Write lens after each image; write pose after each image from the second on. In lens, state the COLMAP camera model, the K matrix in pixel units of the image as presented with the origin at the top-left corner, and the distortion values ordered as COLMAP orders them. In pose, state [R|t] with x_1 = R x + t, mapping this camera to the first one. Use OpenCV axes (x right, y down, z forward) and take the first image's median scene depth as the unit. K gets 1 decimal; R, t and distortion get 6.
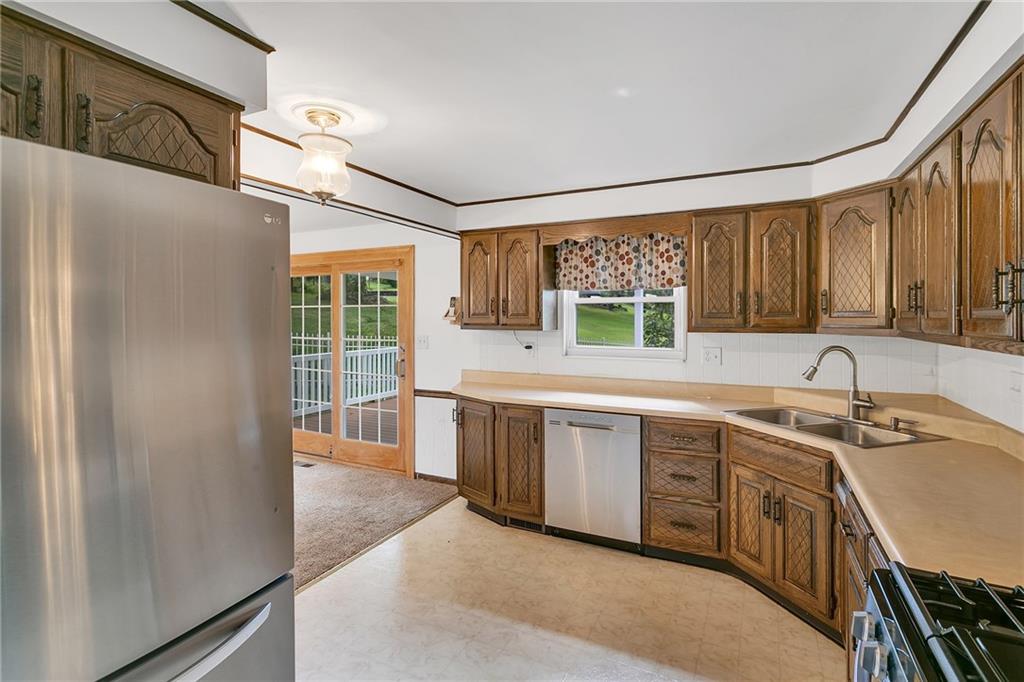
lens RADIAL K [[494.3, 0, 507.4], [0, 494.3, 332.8], [0, 0, 1]] dist [0.000270, -0.000181]
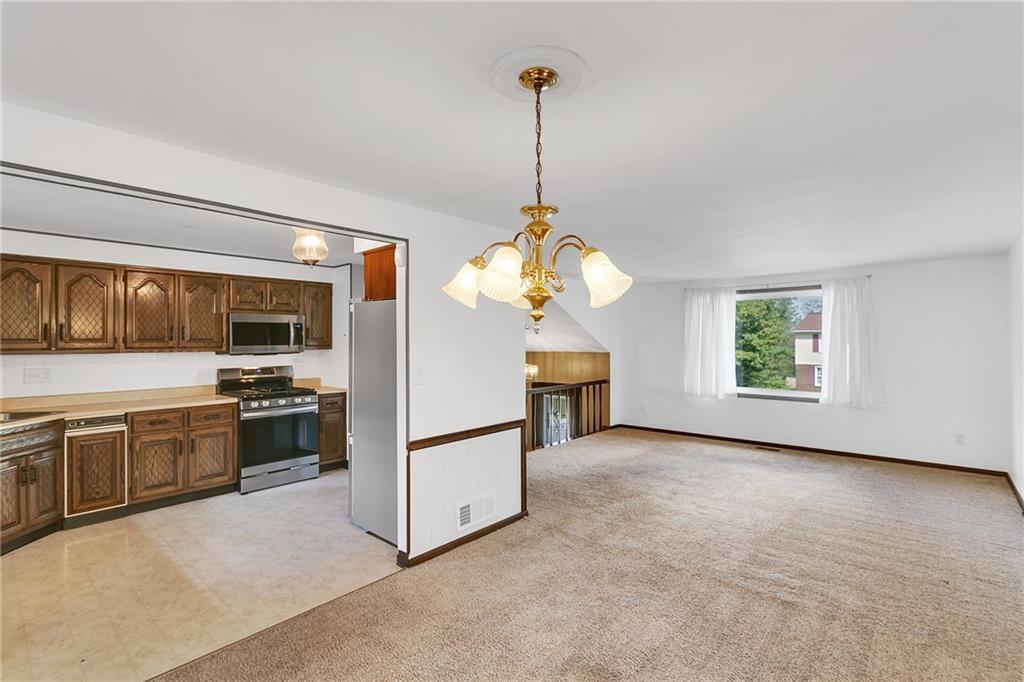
lens RADIAL K [[482.3, 0, 511.7], [0, 482.3, 339.2], [0, 0, 1]] dist [-0.000404, -0.000901]
pose [[-0.967291, -0.000735, 0.253669, -0.727521], [0.005033, 0.999743, 0.022089, -0.041526], [-0.253620, 0.022643, -0.967039, 1.231905]]
